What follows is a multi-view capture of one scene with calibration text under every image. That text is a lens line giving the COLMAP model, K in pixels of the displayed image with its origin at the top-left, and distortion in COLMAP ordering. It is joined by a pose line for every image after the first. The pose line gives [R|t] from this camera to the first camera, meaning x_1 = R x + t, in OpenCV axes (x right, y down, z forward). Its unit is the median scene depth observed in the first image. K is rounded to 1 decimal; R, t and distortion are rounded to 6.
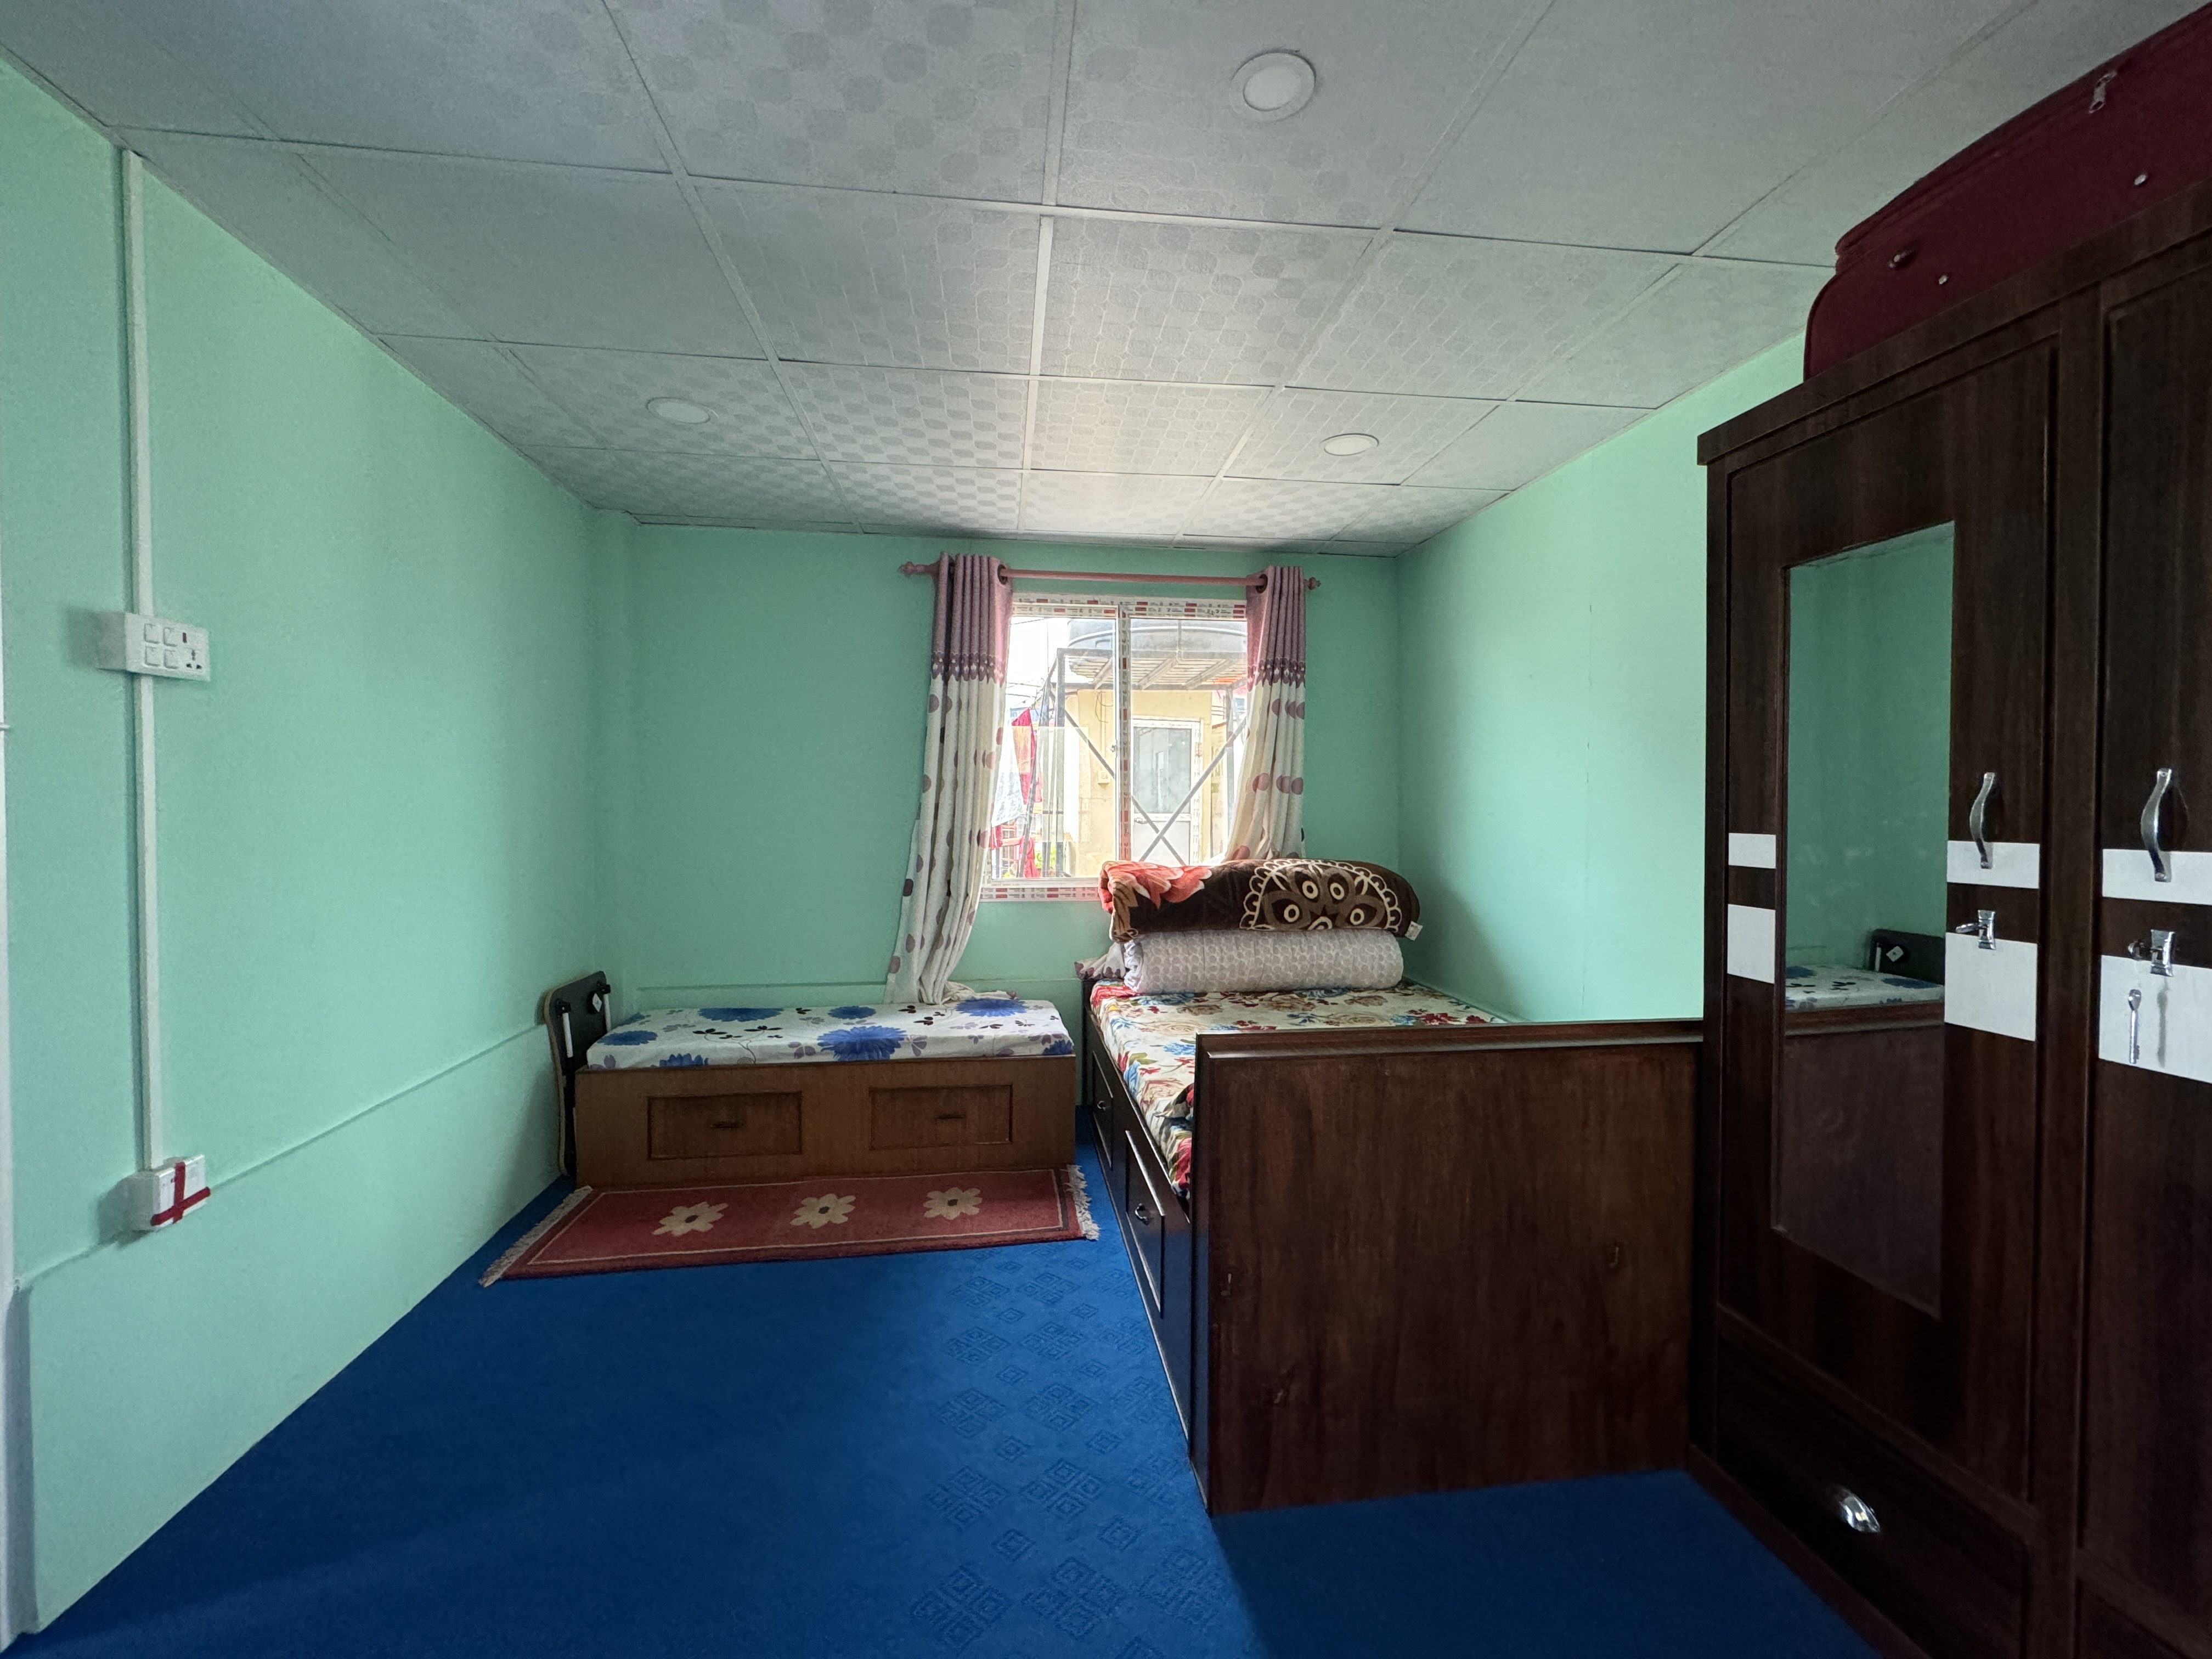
lens RADIAL K [[898.1, 0, 1103.0], [0, 898.1, 821.2], [0, 0, 1]] dist [-0.002947, 0.000168]
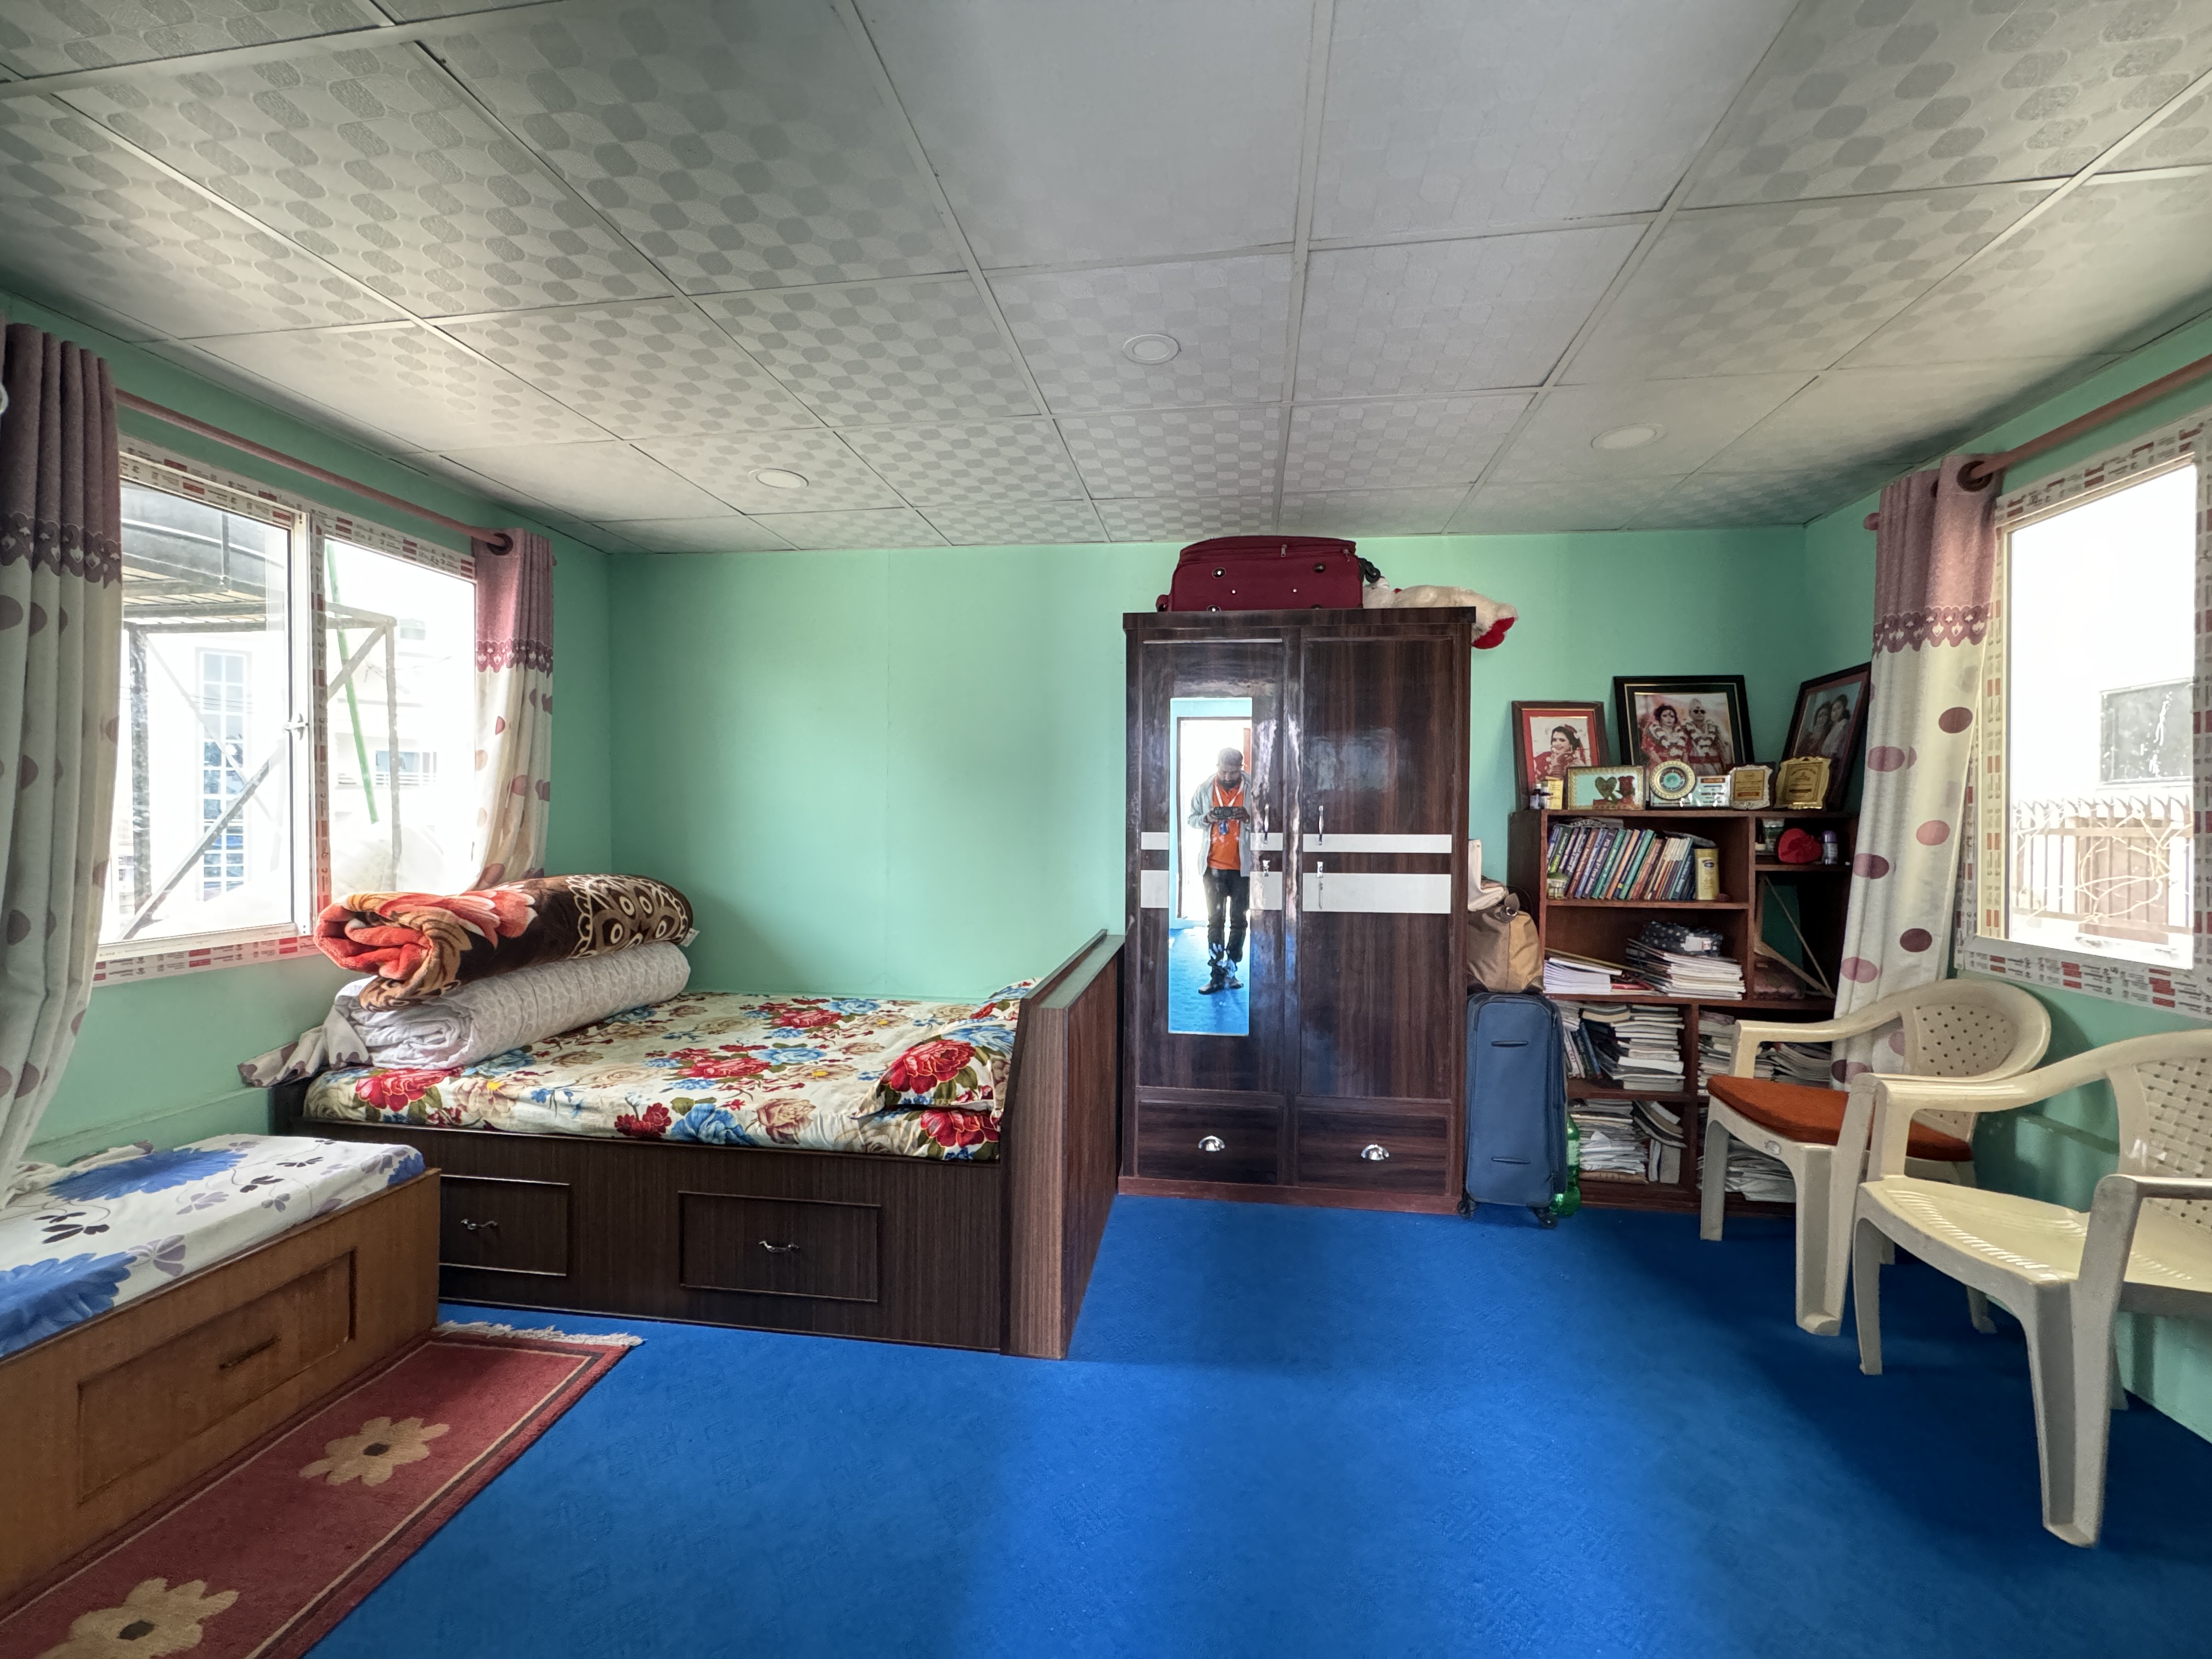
lens RADIAL K [[898.1, 0, 1111.6], [0, 898.1, 823.9], [0, 0, 1]] dist [-0.002947, 0.000168]
pose [[0.243890, -0.007589, 0.969773, -0.547315], [0.012088, 0.999915, 0.004785, -0.006366], [-0.969727, 0.010556, 0.243962, 0.295150]]
